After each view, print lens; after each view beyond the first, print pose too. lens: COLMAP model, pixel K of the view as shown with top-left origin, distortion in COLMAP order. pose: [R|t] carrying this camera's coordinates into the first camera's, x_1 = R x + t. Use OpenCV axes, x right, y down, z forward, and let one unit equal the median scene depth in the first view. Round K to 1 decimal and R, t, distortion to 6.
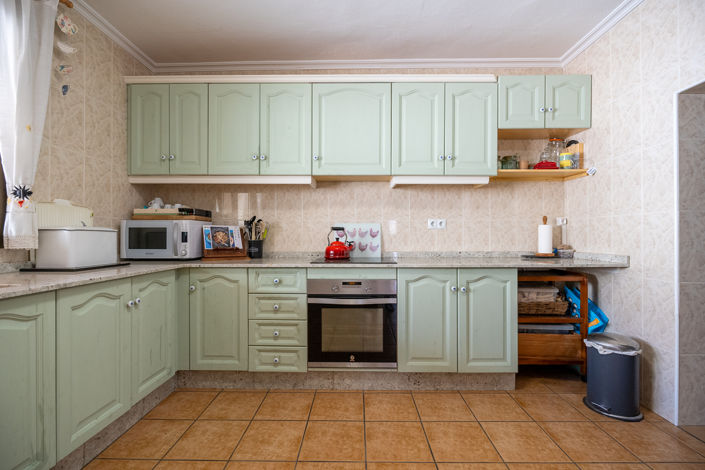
lens RADIAL K [[310.5, 0, 353.5], [0, 310.5, 235.4], [0, 0, 1]] dist [-0.011790, 0.001949]
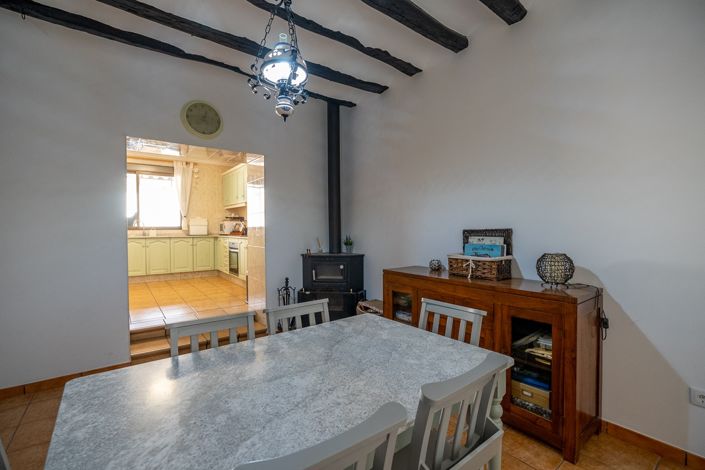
lens RADIAL K [[310.5, 0, 351.8], [0, 310.5, 235.9], [0, 0, 1]] dist [-0.011790, 0.001949]
pose [[0.614243, 0.017460, -0.788924, 2.596868], [0.003100, 0.999694, 0.024538, 0.020622], [0.789111, -0.017518, 0.614001, 0.143320]]
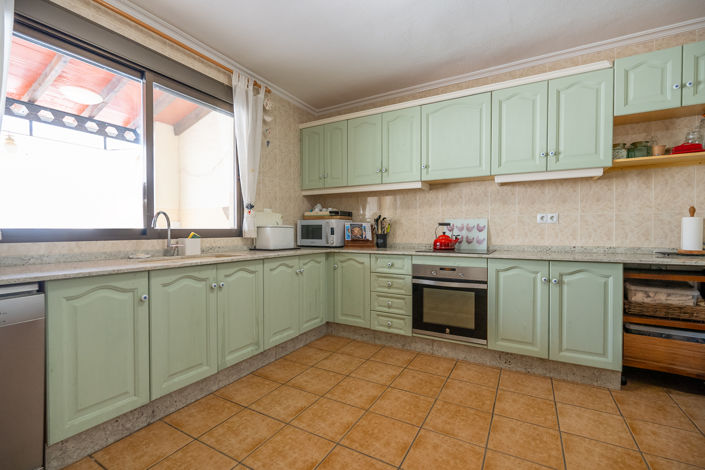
lens RADIAL K [[310.5, 0, 354.4], [0, 310.5, 235.2], [0, 0, 1]] dist [-0.011790, 0.001949]
pose [[0.878091, 0.006022, -0.478455, 0.236950], [0.000950, 0.999897, 0.014328, 0.003179], [0.478492, -0.013036, 0.877995, -0.220109]]
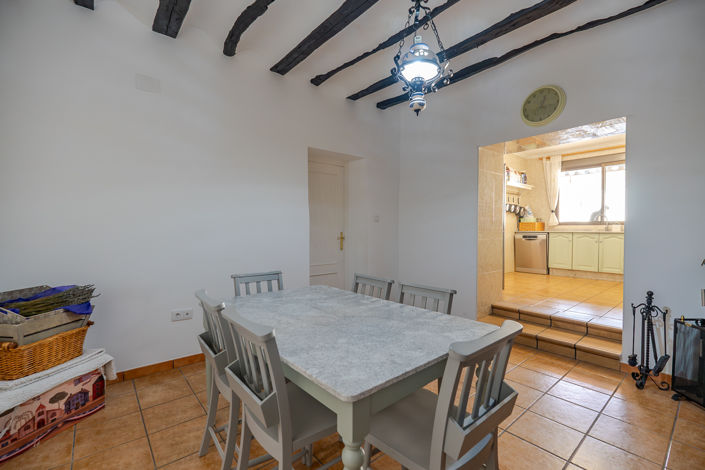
lens RADIAL K [[310.5, 0, 356.4], [0, 310.5, 237.2], [0, 0, 1]] dist [-0.011790, 0.001949]
pose [[-0.754300, 0.019722, -0.656234, 2.570187], [0.001605, 0.999601, 0.028197, 0.058178], [0.656528, 0.020216, -0.754031, 0.961406]]
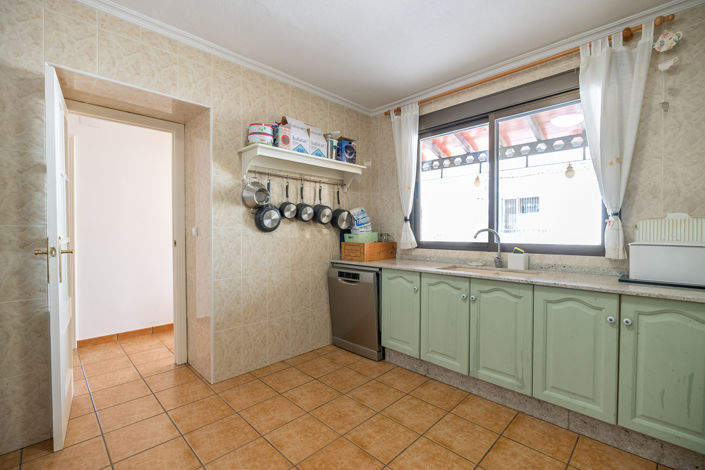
lens RADIAL K [[310.5, 0, 353.4], [0, 310.5, 235.0], [0, 0, 1]] dist [-0.011790, 0.001949]
pose [[-0.695426, 0.010436, -0.718522, 0.422826], [0.000877, 0.999906, 0.013674, -0.050852], [0.718598, 0.008879, -0.695369, 0.786921]]
